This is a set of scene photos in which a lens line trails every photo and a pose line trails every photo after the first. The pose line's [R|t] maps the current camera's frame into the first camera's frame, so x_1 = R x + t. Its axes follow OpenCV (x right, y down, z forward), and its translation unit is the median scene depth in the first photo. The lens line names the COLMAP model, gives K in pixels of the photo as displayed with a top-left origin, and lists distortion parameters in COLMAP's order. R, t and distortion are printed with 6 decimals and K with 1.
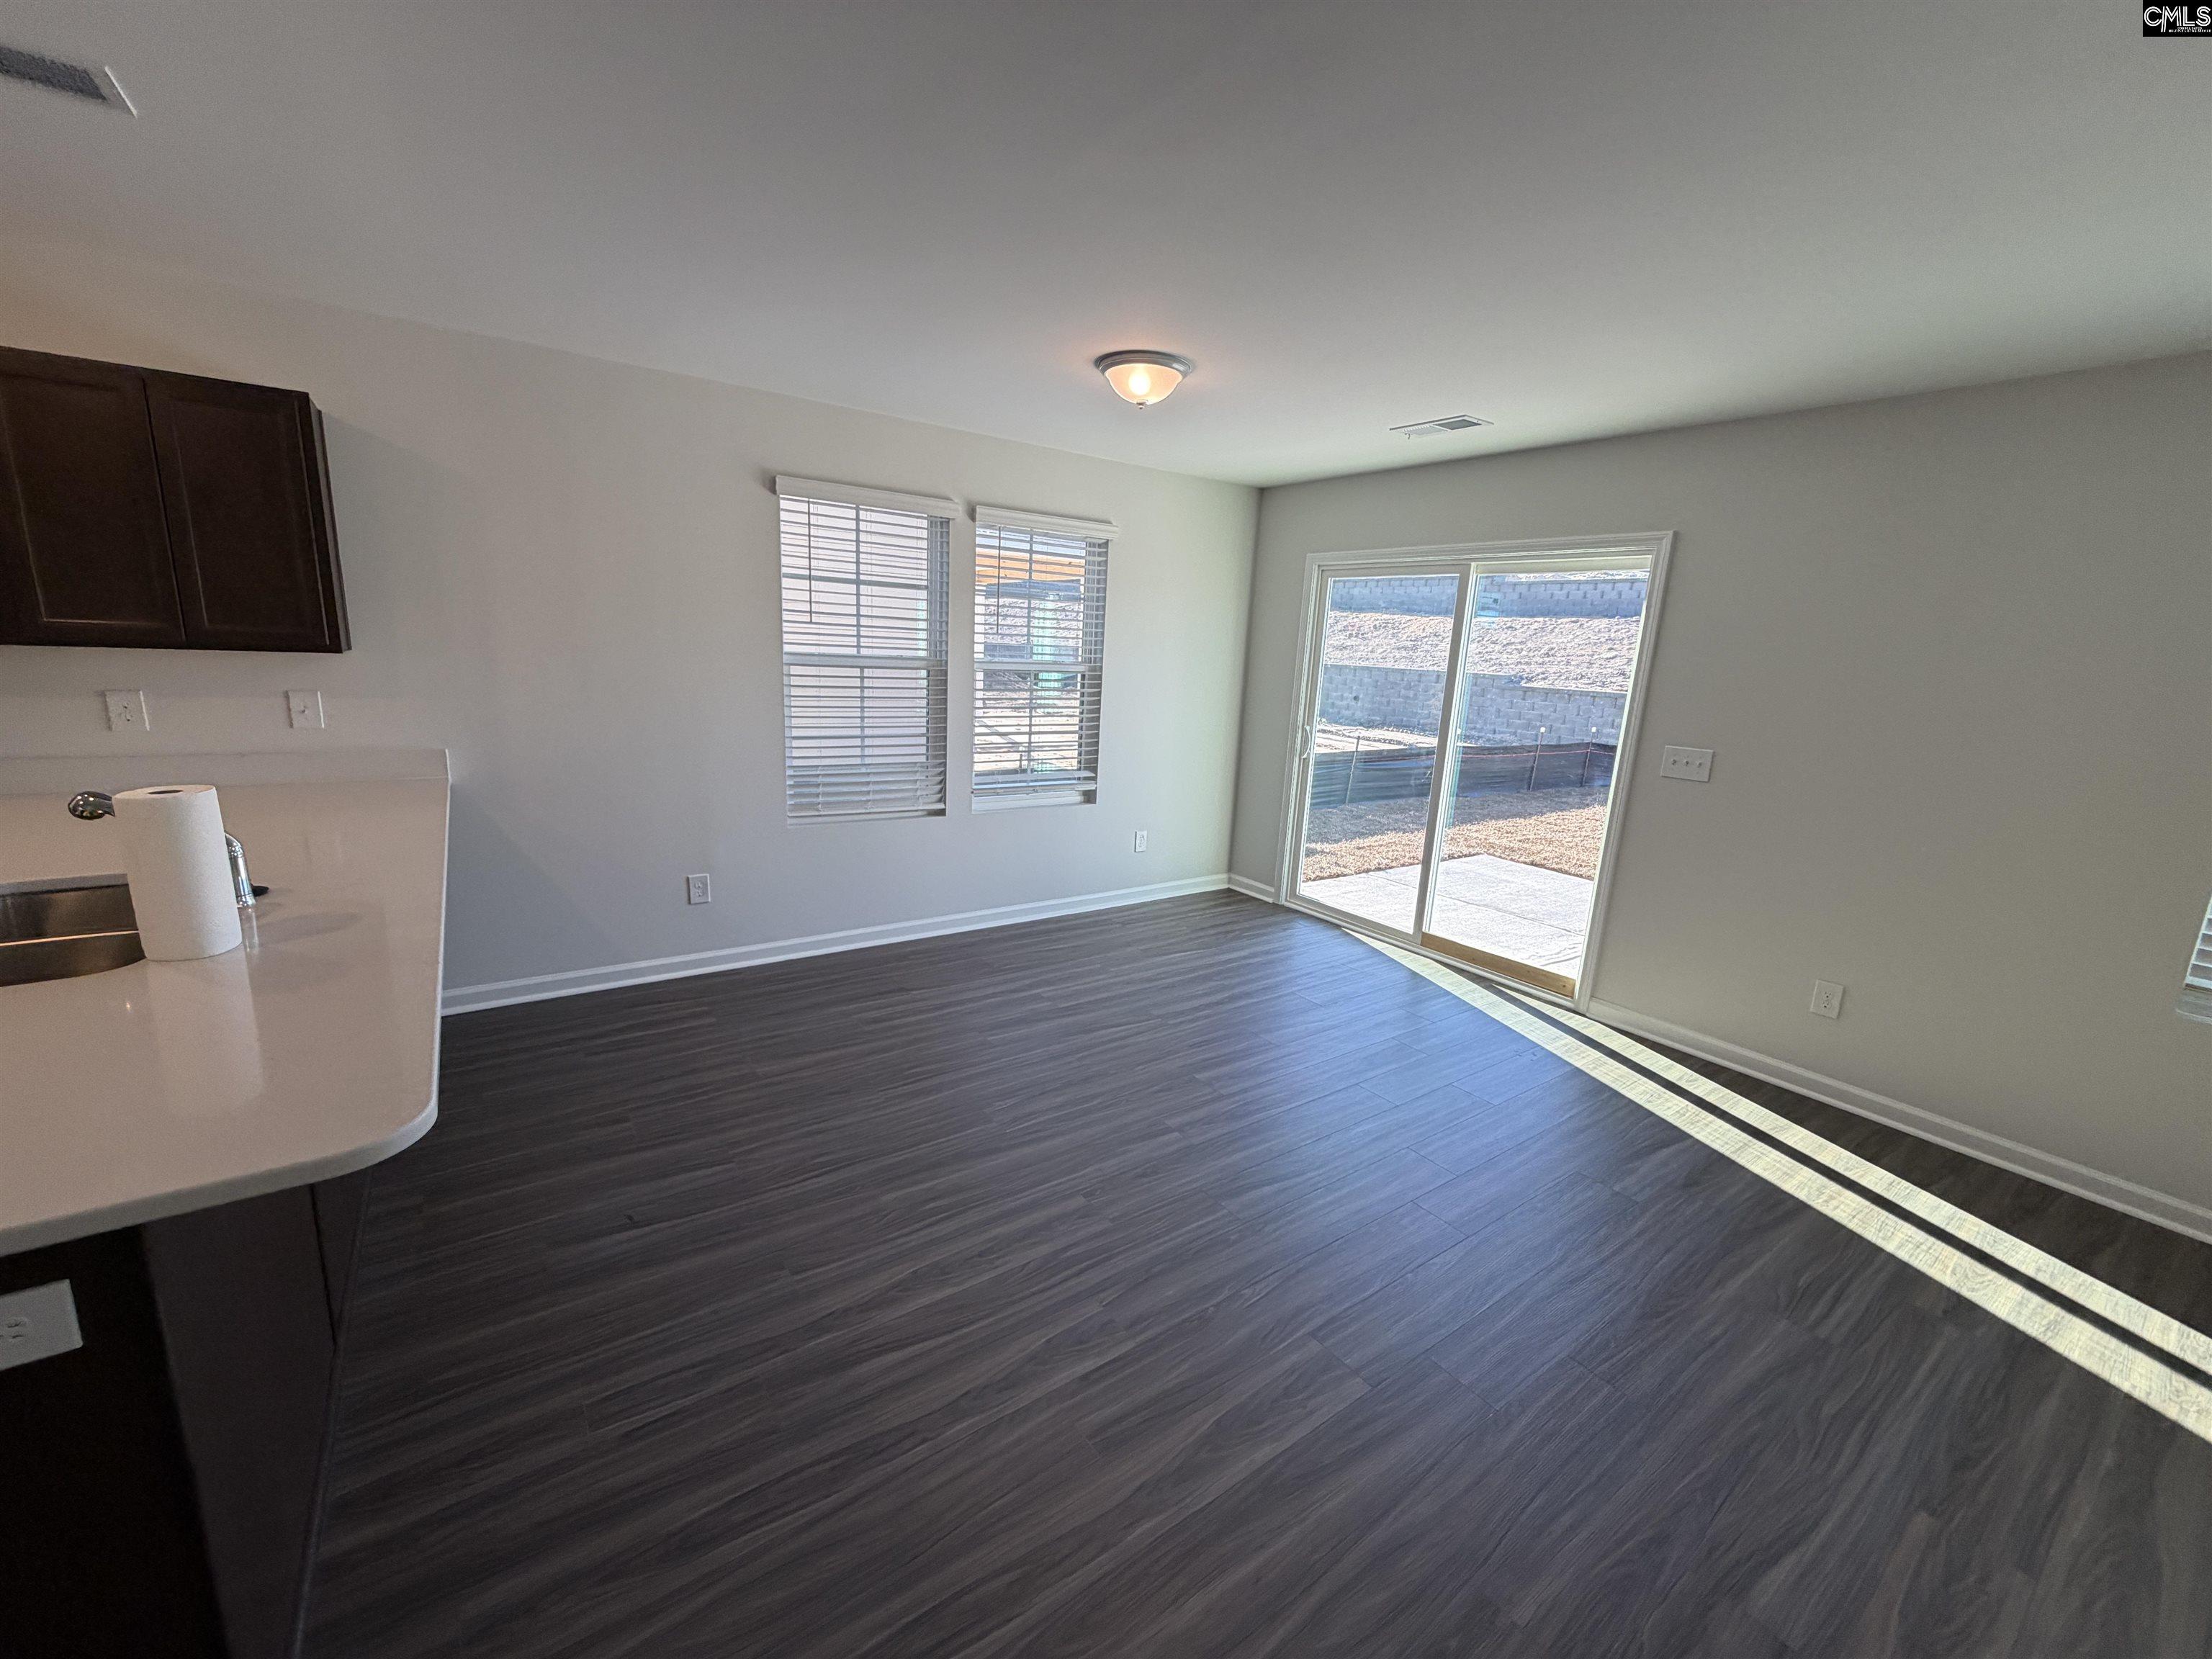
lens RADIAL K [[880.2, 0, 1106.4], [0, 880.2, 829.2], [0, 0, 1]] dist [-0.001134, 0.000778]
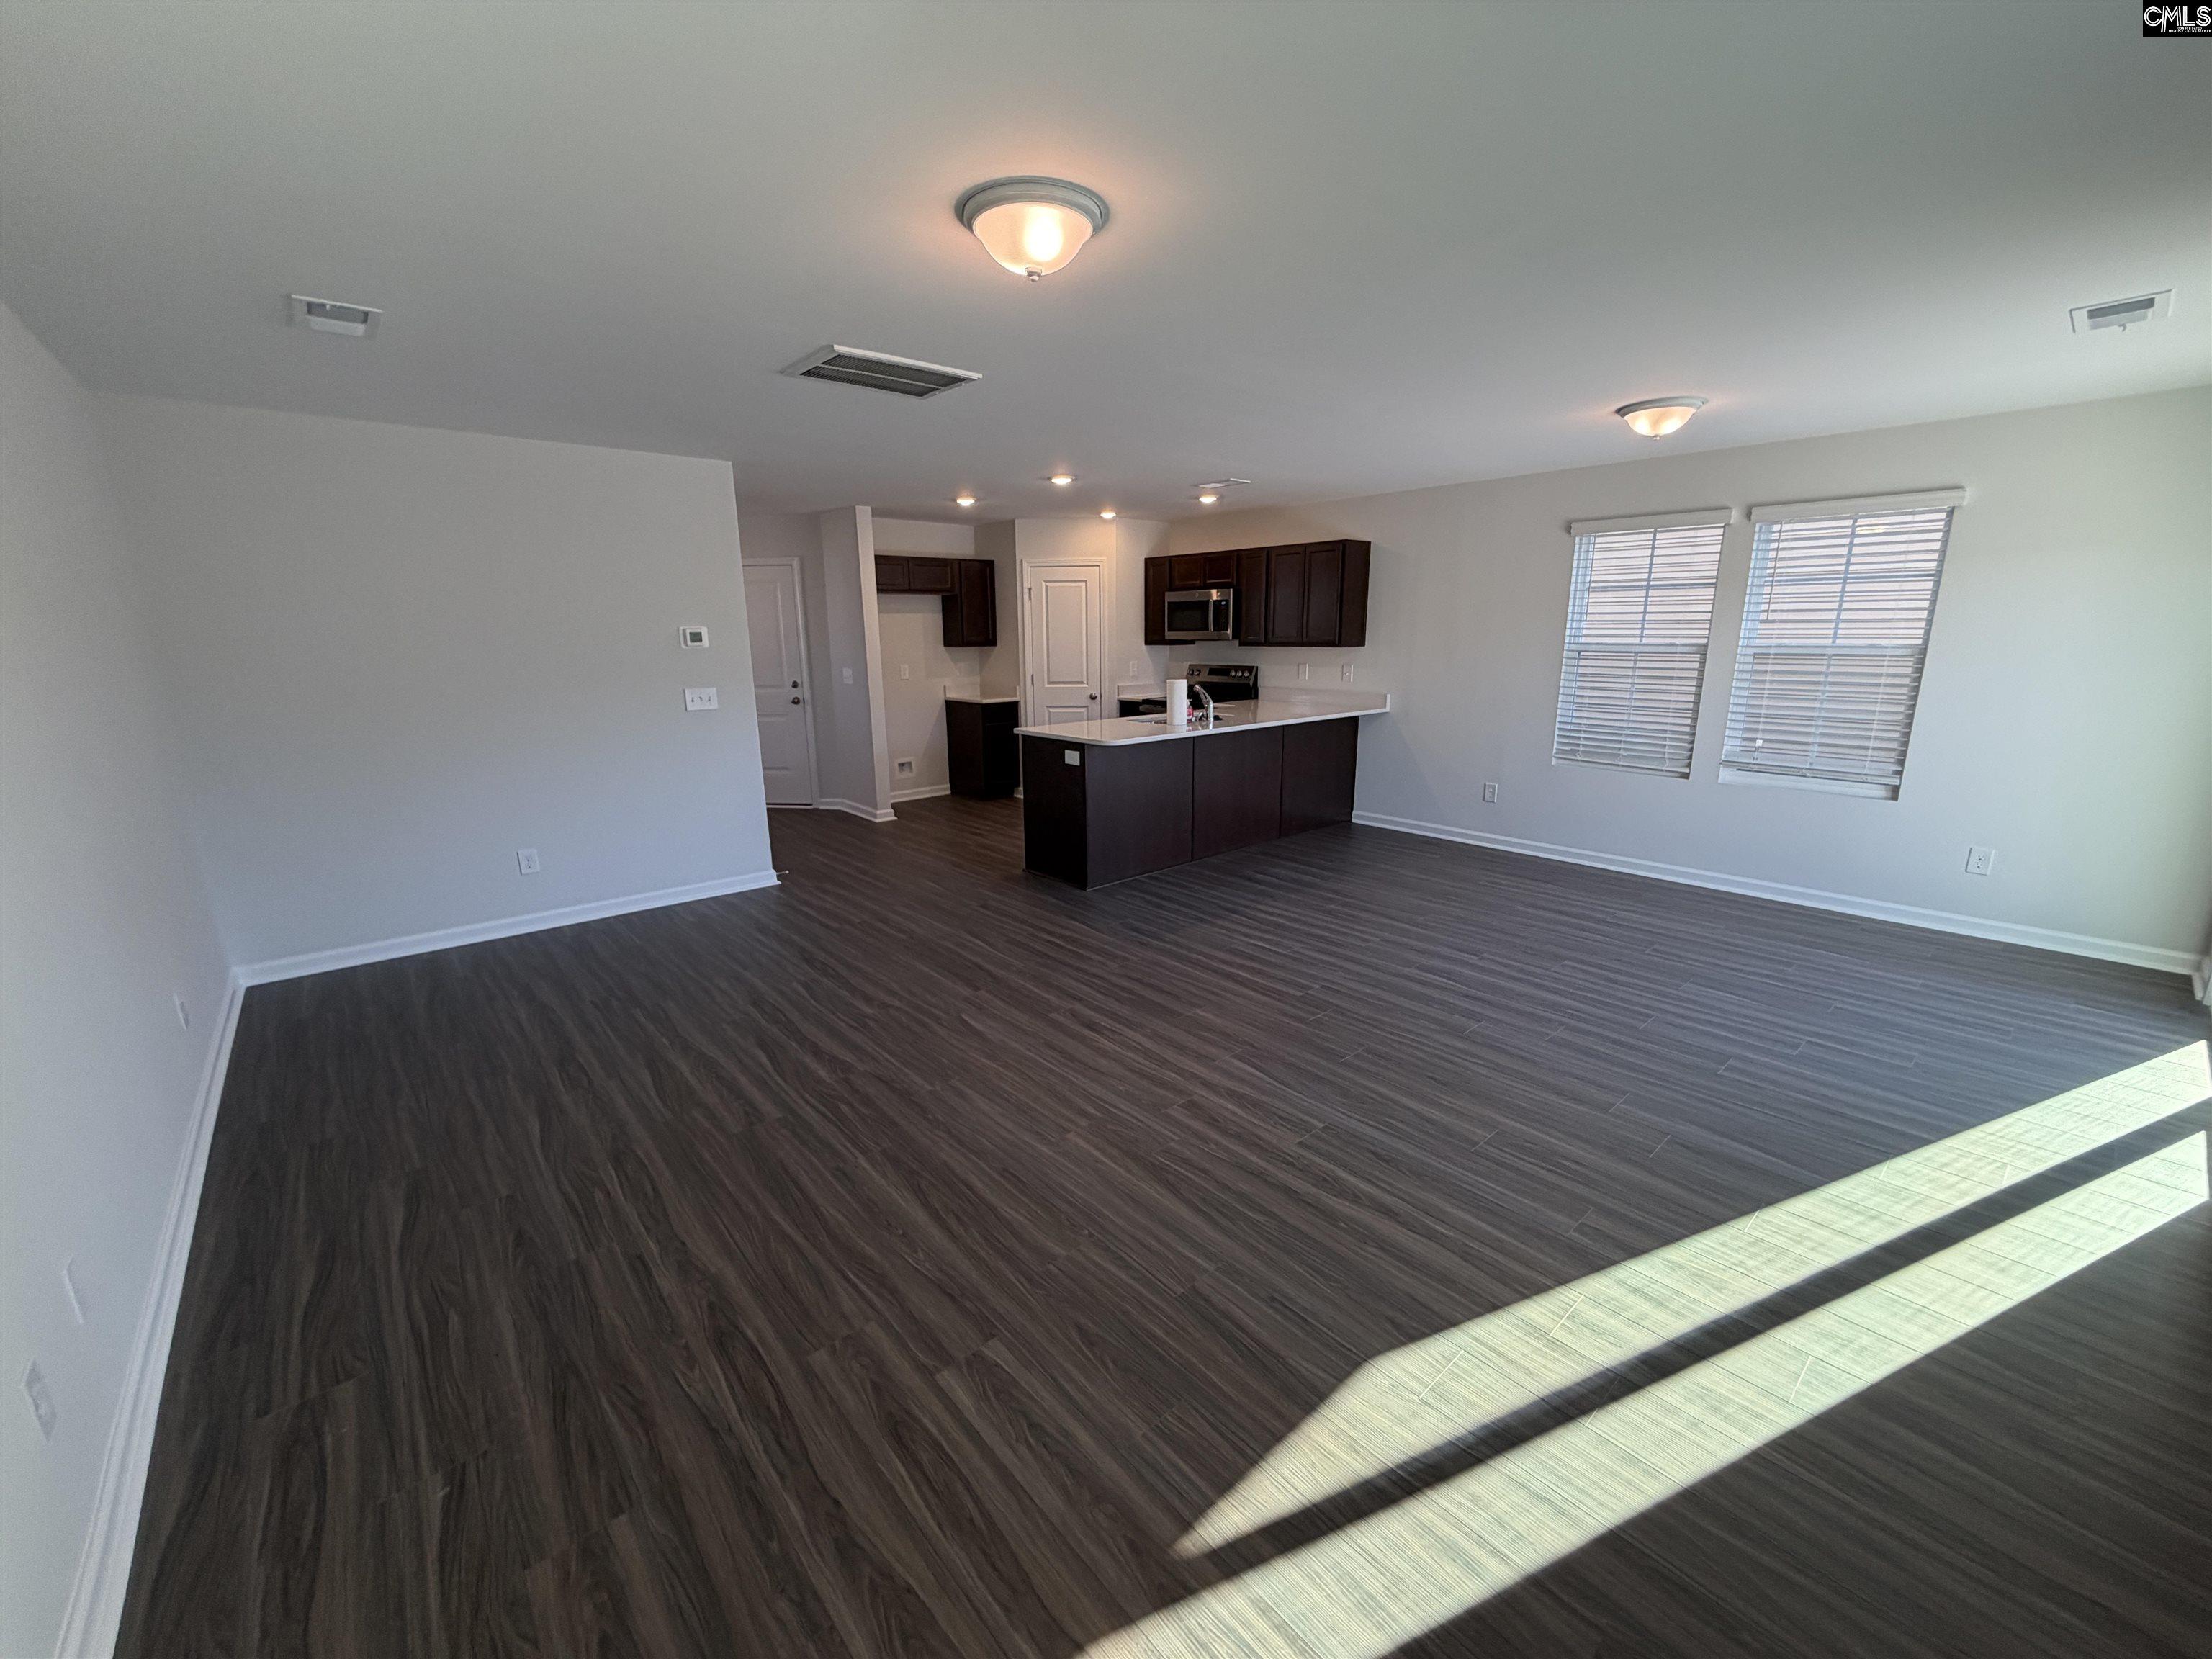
lens RADIAL K [[880.2, 0, 1100.4], [0, 880.2, 822.6], [0, 0, 1]] dist [-0.001134, 0.000778]
pose [[0.096447, 0.166743, -0.981272, 0.969423], [-0.194500, 0.970019, 0.145714, 0.023937], [0.976149, 0.176804, 0.125987, 0.110713]]
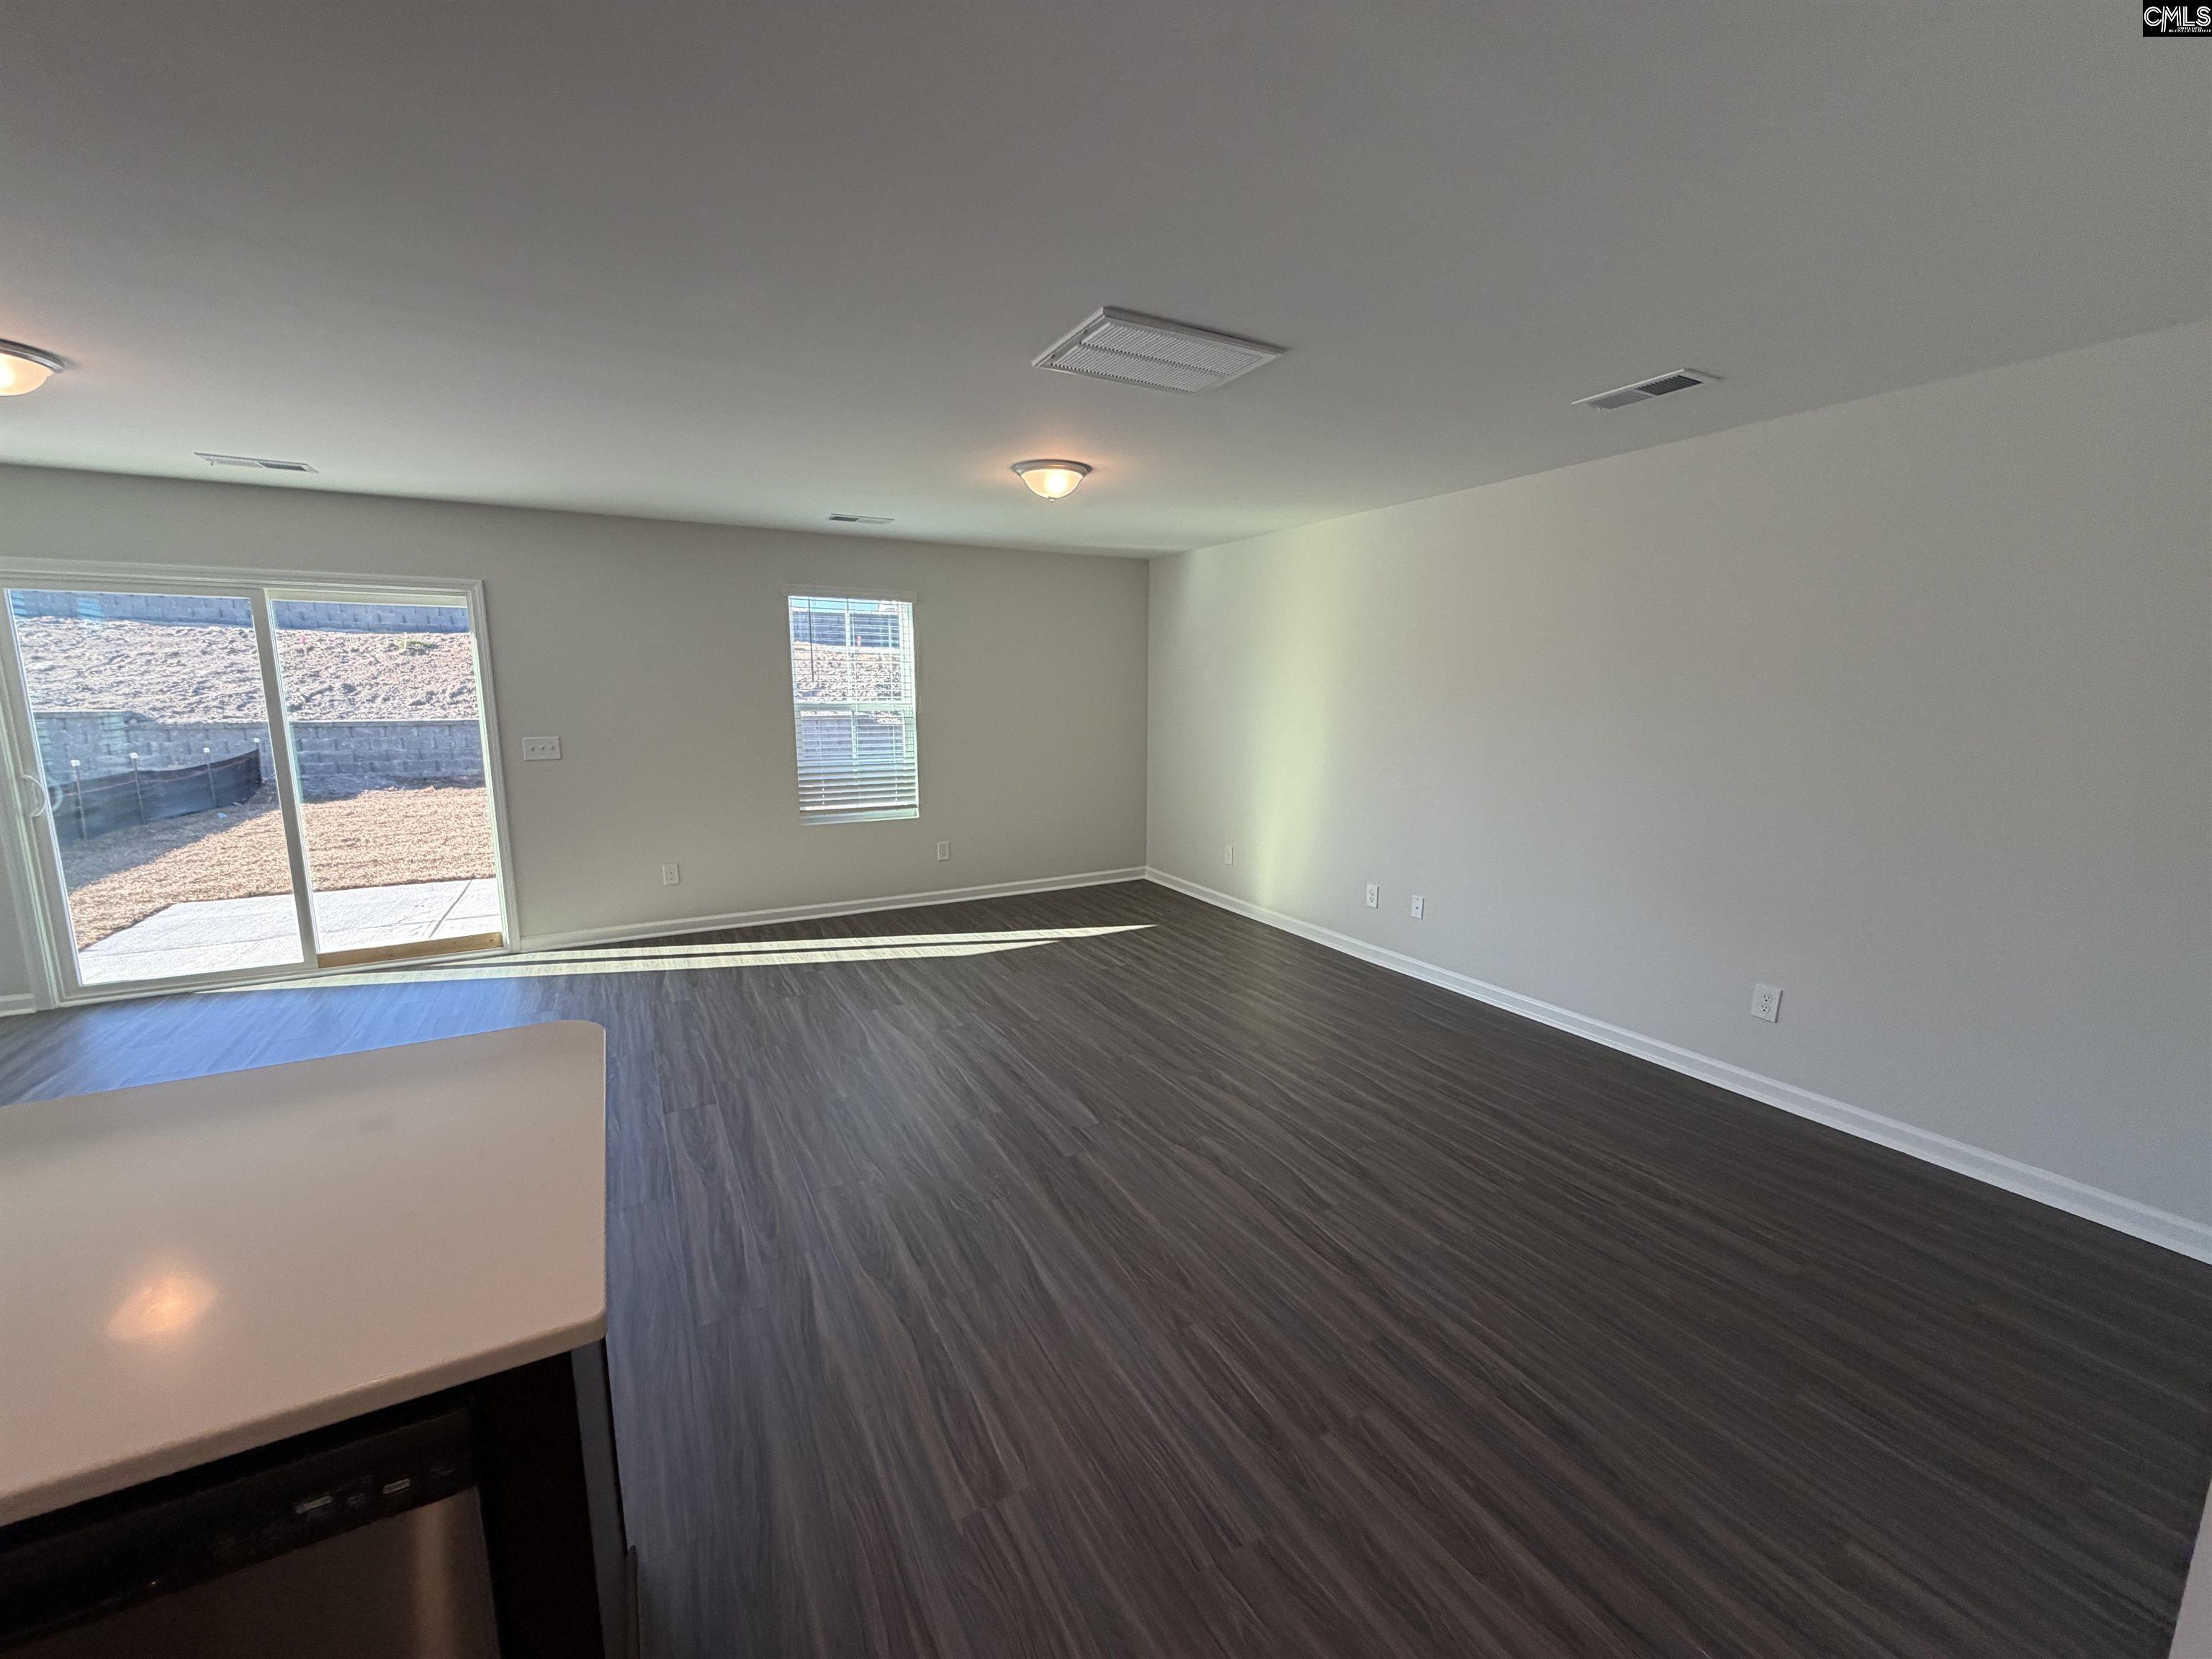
lens RADIAL K [[880.2, 0, 1087.8], [0, 880.2, 831.4], [0, 0, 1]] dist [-0.001134, 0.000778]
pose [[0.121737, -0.211683, 0.969727, -0.528684], [0.210002, 0.960369, 0.183277, -0.018353], [-0.970092, 0.181333, 0.161367, -0.036429]]
